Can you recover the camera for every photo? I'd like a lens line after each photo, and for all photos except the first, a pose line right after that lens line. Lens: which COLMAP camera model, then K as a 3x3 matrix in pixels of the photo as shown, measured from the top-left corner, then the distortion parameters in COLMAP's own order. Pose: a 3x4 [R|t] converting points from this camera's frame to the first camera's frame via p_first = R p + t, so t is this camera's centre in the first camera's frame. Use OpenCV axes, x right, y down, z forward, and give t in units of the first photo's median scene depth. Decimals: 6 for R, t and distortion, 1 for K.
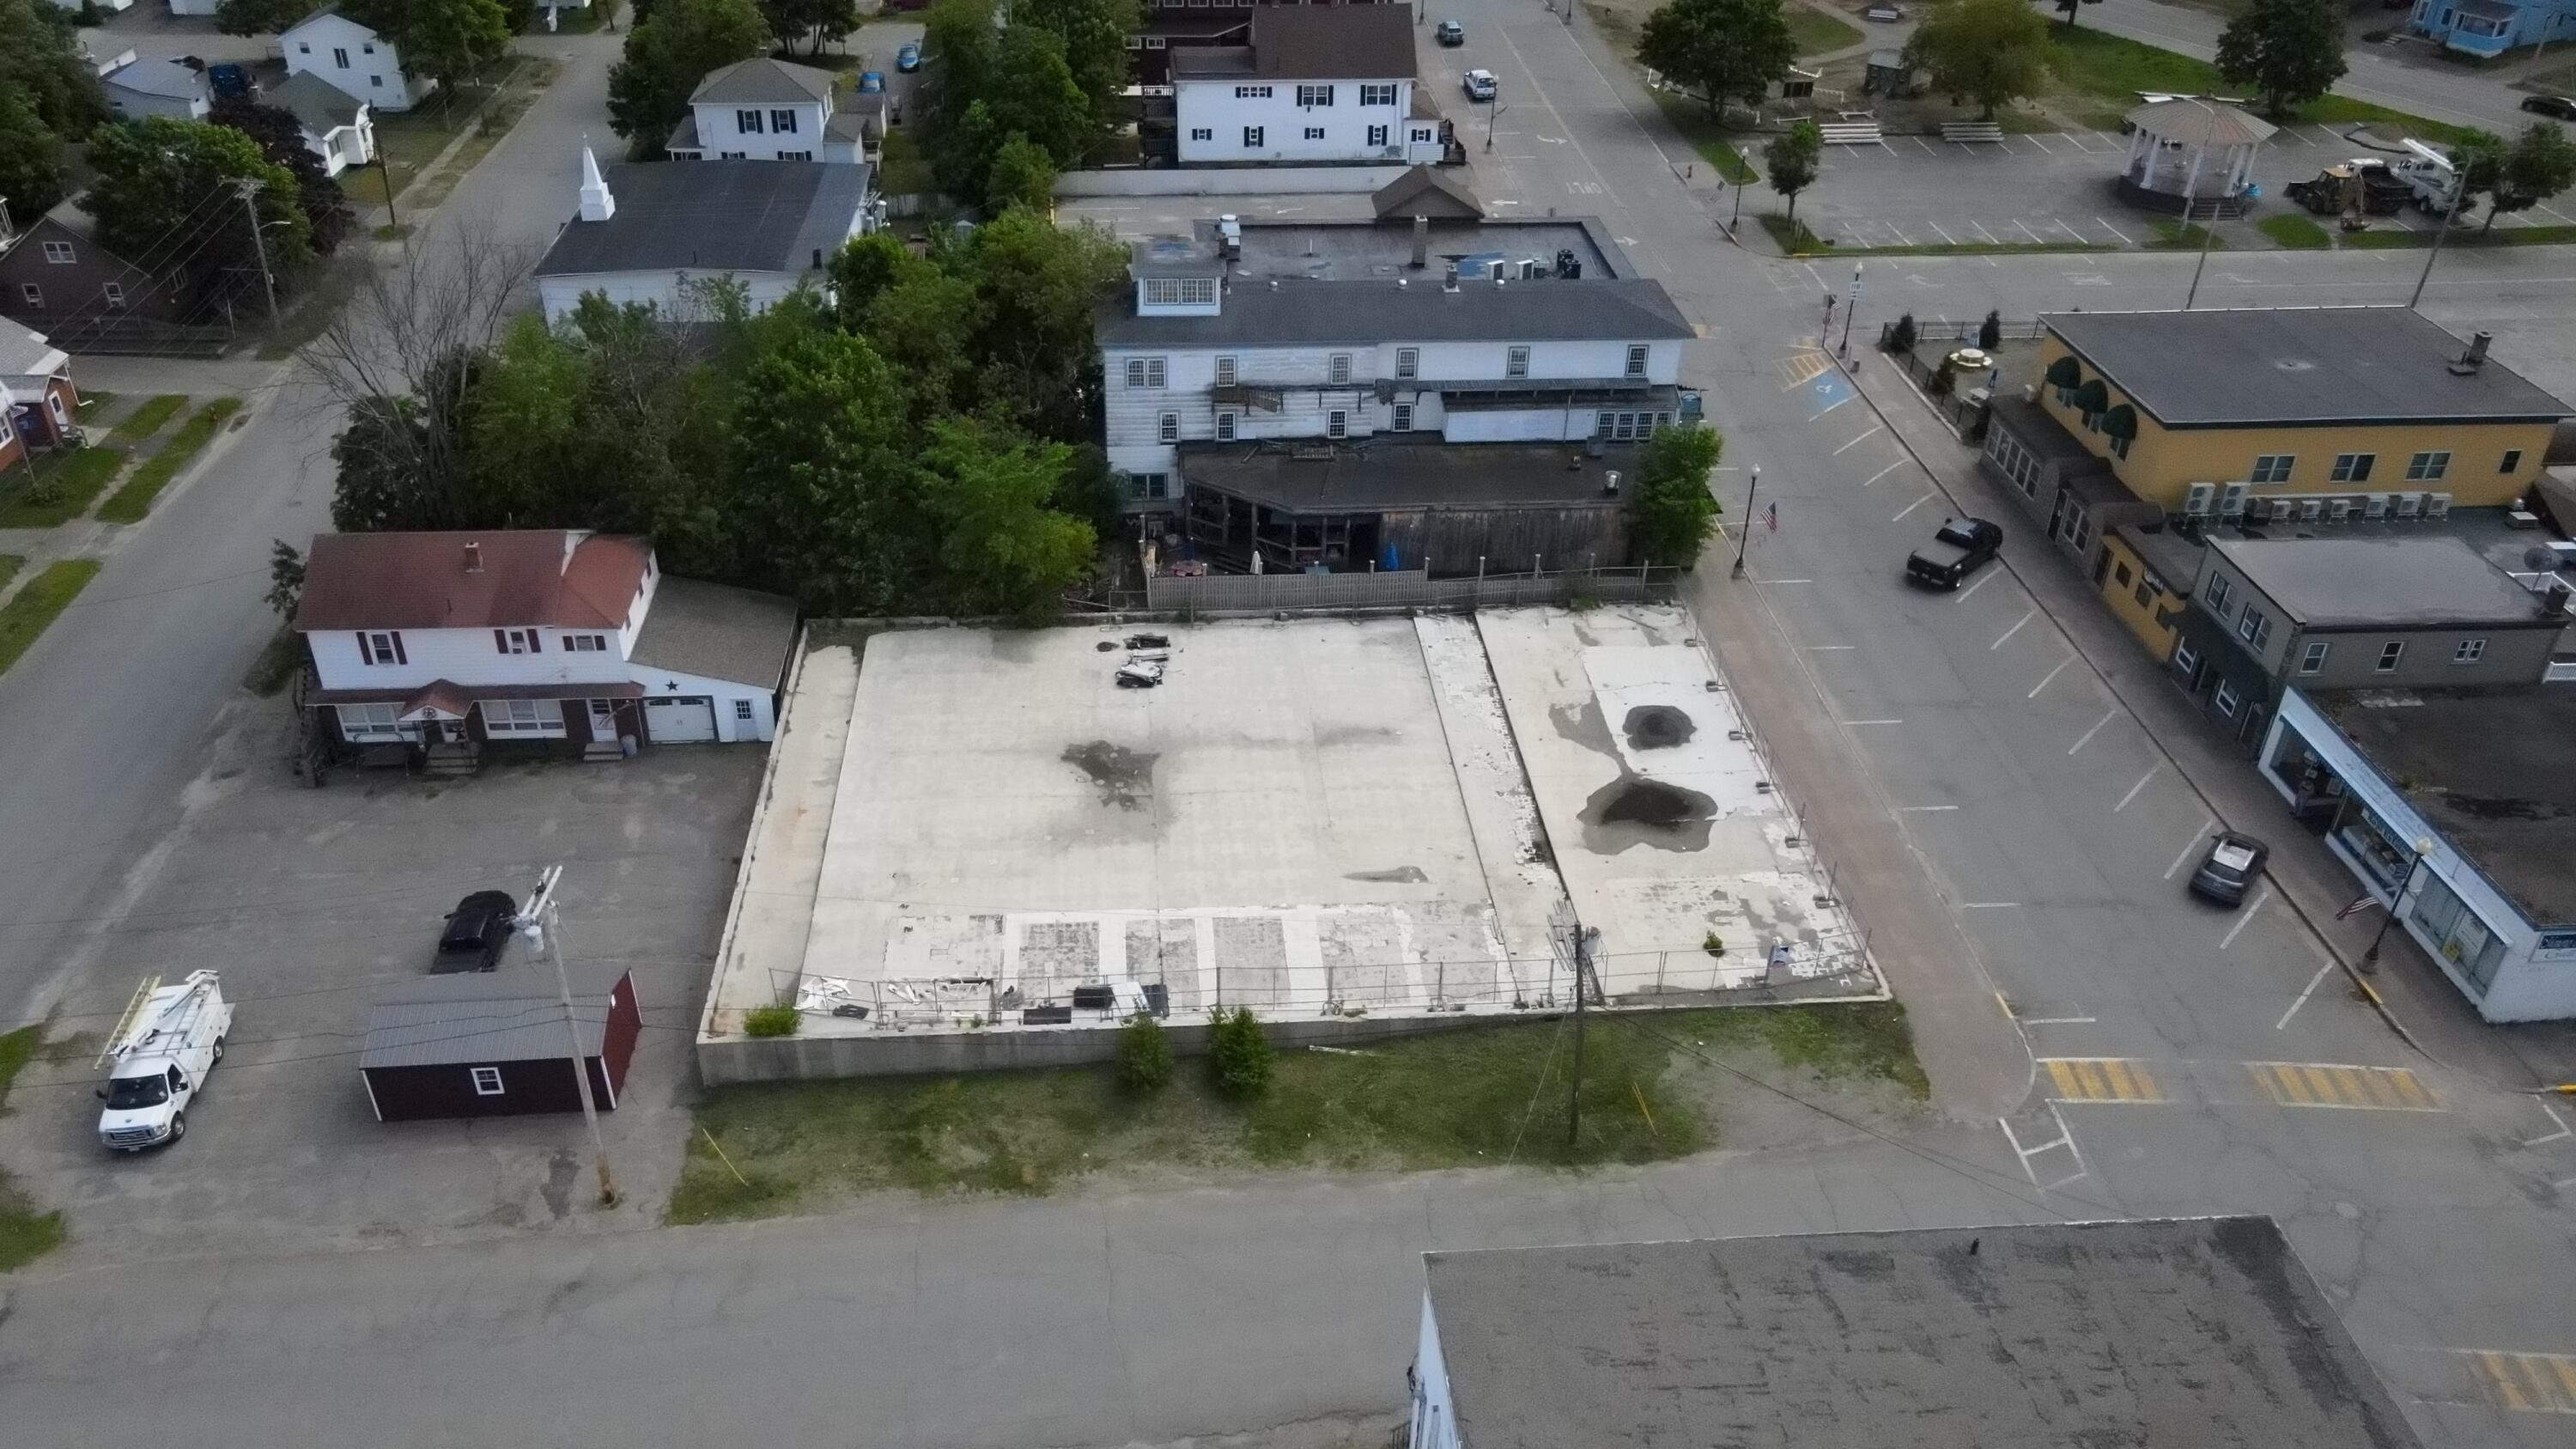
lens RADIAL K [[1926.9, 0, 1271.8], [0, 1926.9, 703.2], [0, 0, 1]] dist [-0.001653, 0.033031]
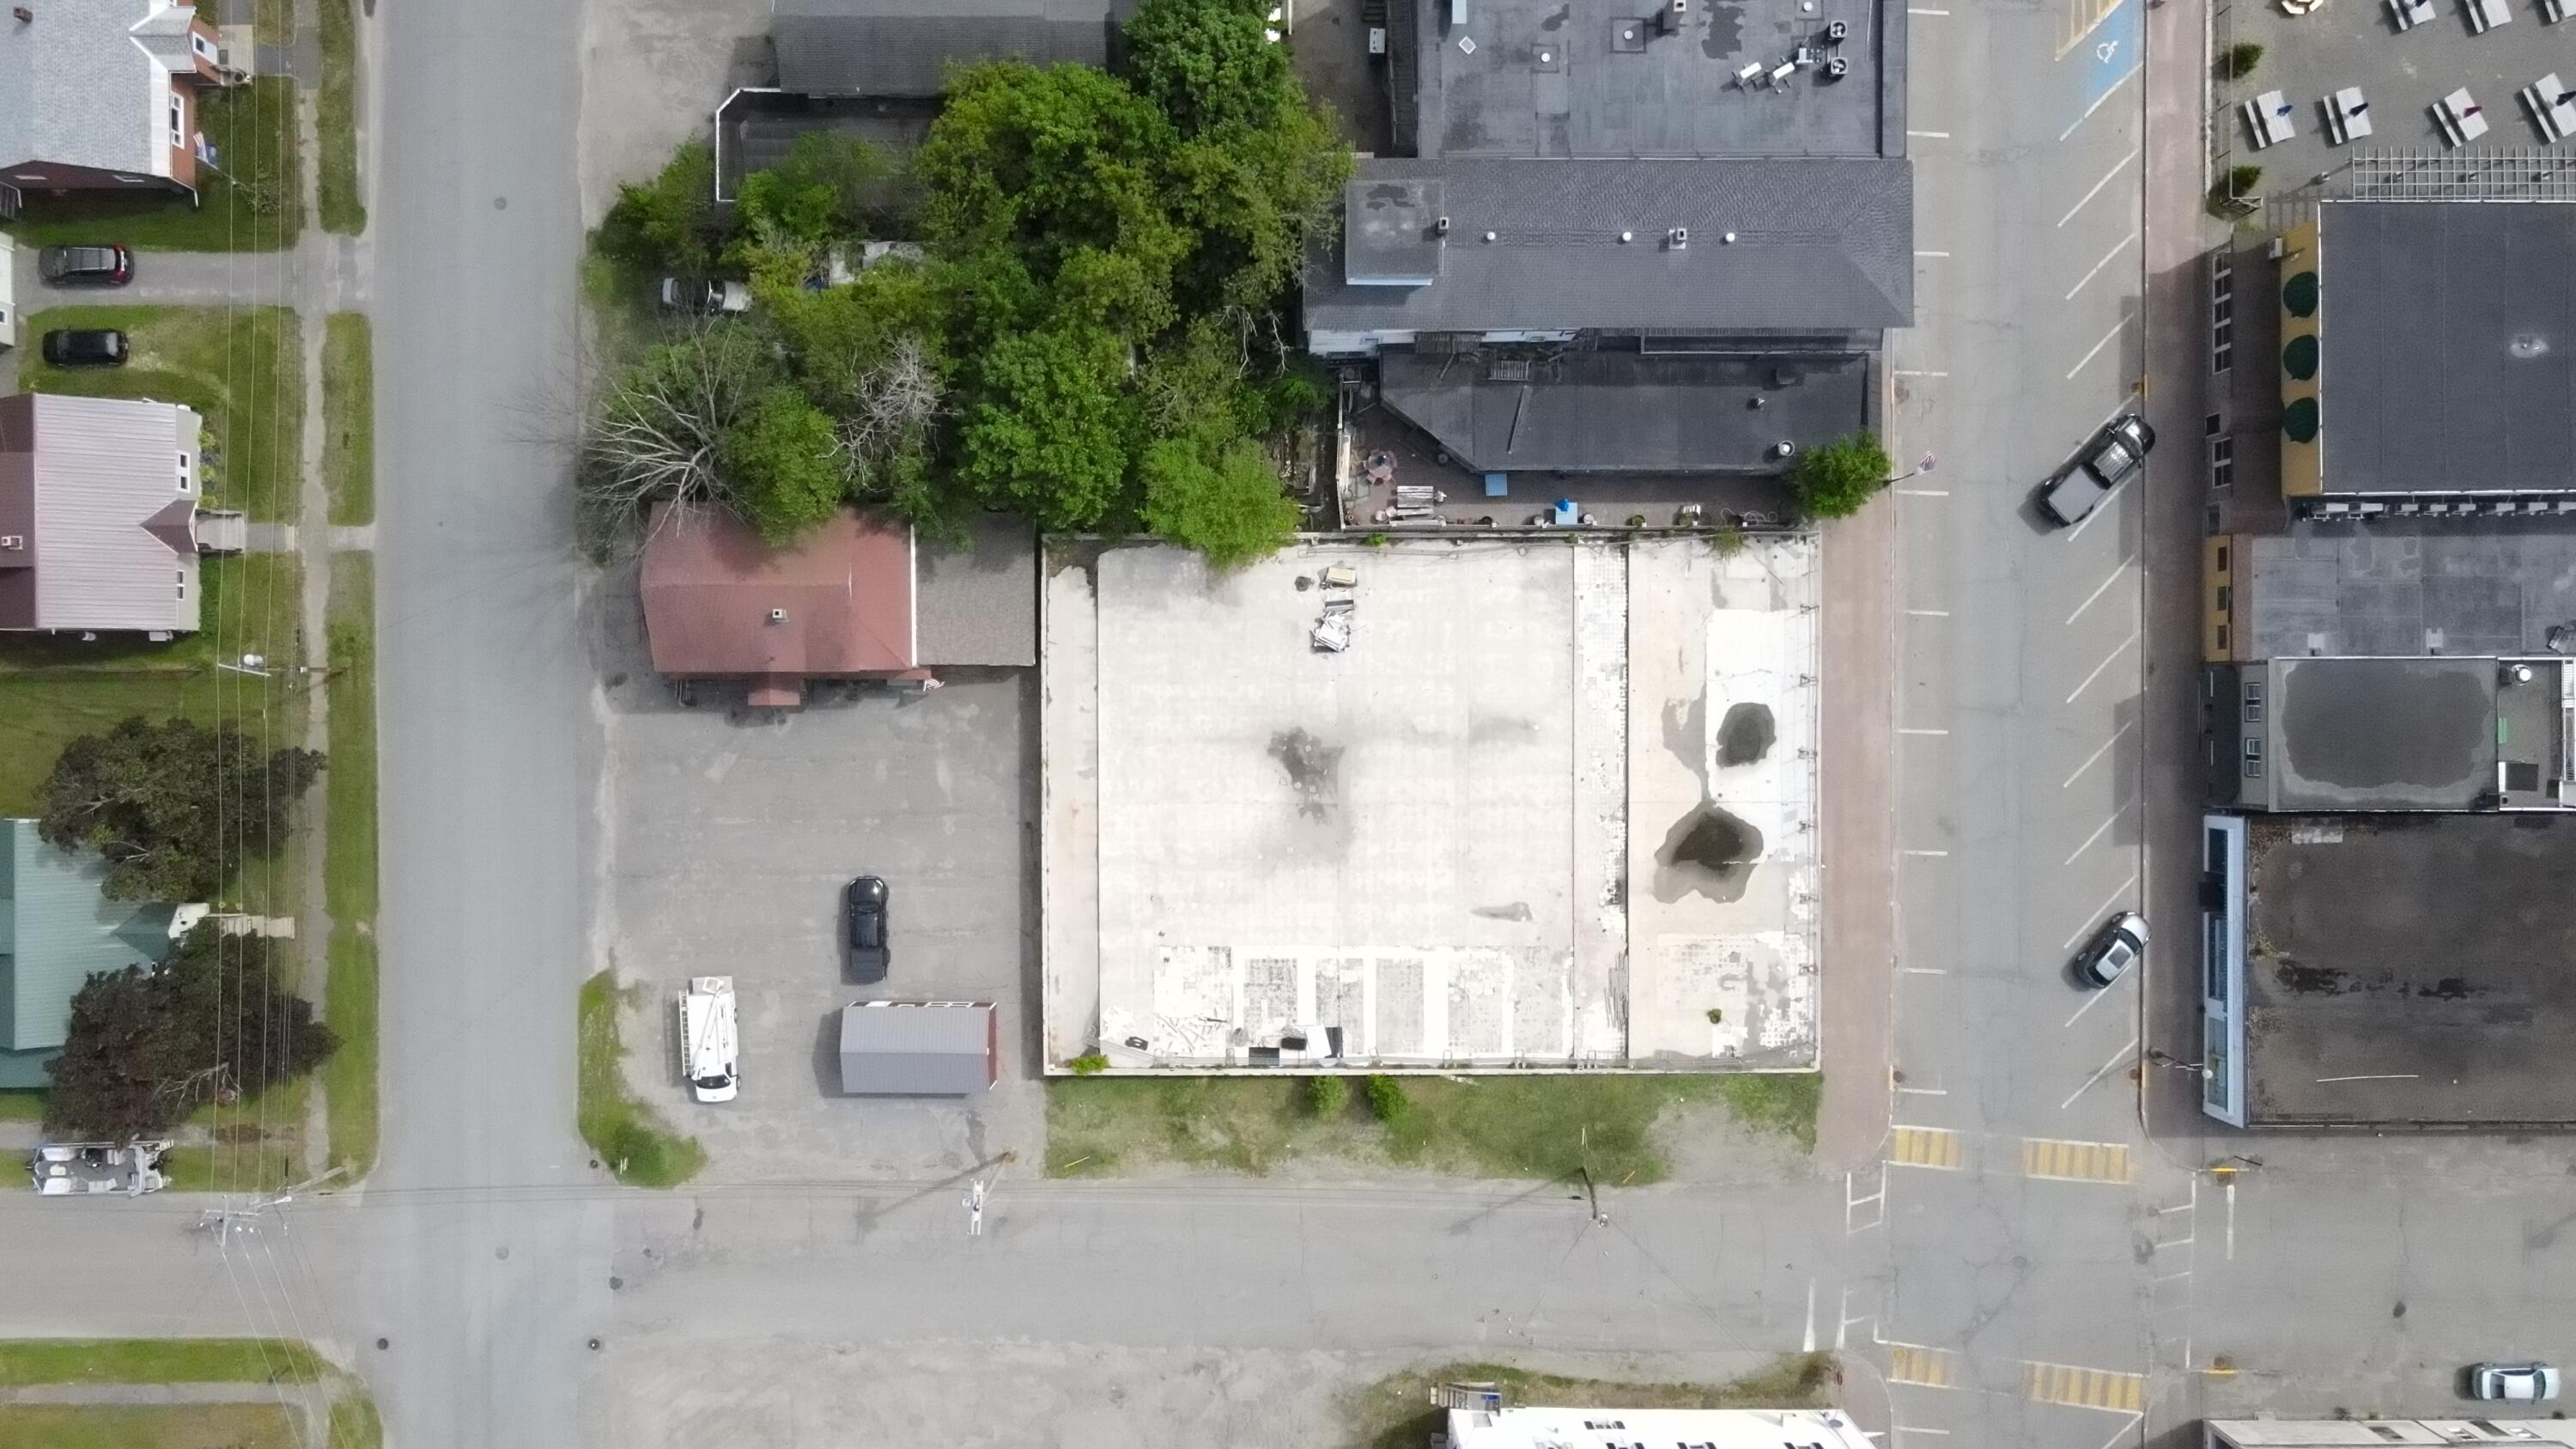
lens RADIAL K [[1926.9, 0, 1273.0], [0, 1926.9, 719.0], [0, 0, 1]] dist [-0.001653, 0.033031]
pose [[0.997218, 0.074056, -0.008479, -0.098416], [-0.031349, 0.519880, 0.853664, -1.096591], [0.067627, -0.851023, 0.520755, 0.359546]]
